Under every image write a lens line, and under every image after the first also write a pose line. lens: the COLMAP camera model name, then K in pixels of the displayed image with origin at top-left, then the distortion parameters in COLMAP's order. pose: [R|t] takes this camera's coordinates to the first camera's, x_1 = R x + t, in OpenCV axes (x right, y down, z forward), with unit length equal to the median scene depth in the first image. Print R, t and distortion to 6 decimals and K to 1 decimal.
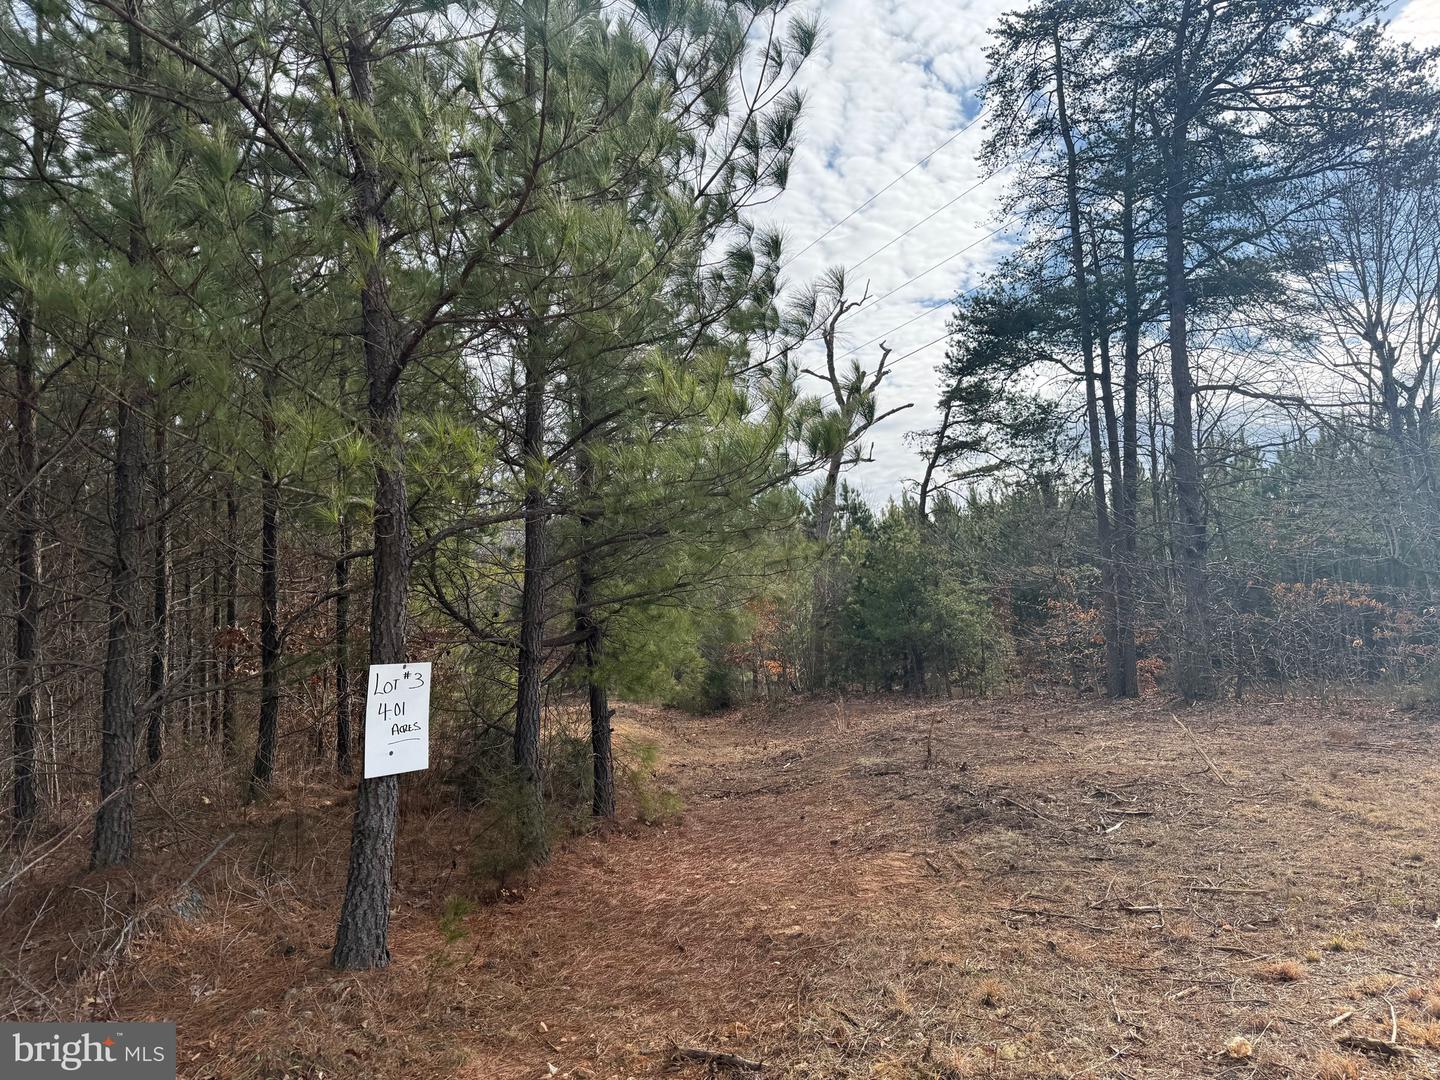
lens RADIAL K [[992.9, 0, 720.0], [0, 992.9, 540.0], [0, 0, 1]] dist [0.005255, 0.001061]
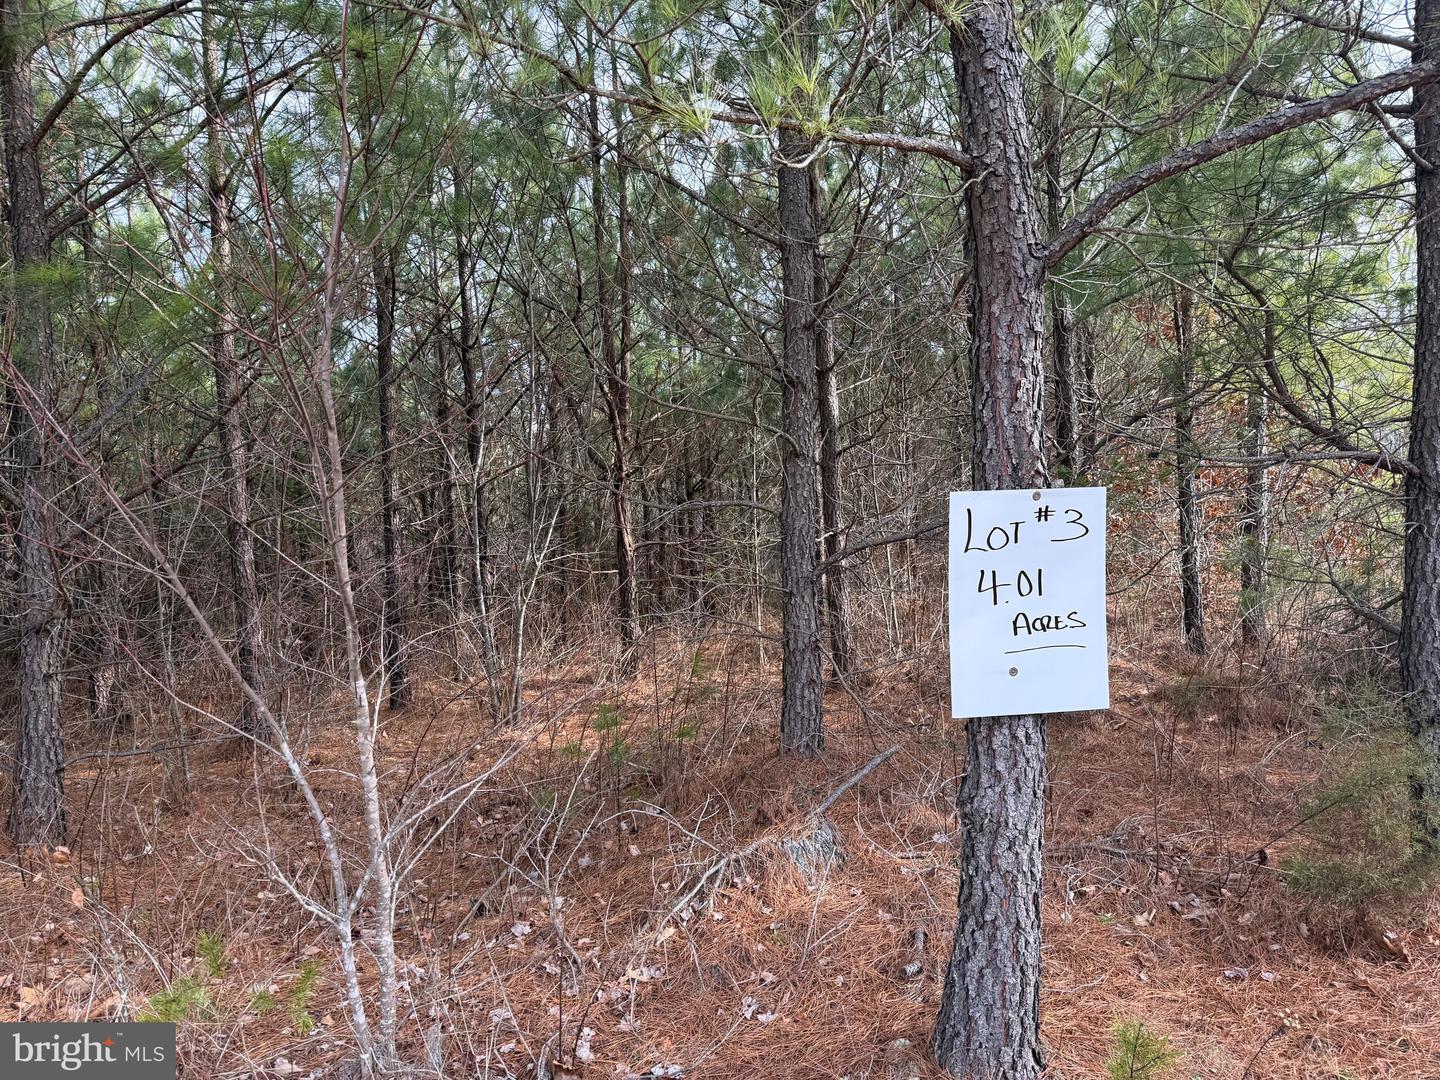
lens RADIAL K [[1027.7, 0, 720.0], [0, 1027.7, 540.0], [0, 0, 1]] dist [0.043212, -0.002897]
pose [[0.672243, 0.017857, -0.740115, -0.054280], [0.090658, 0.990199, 0.106236, 0.083064], [0.734759, -0.138514, 0.664036, 0.562417]]
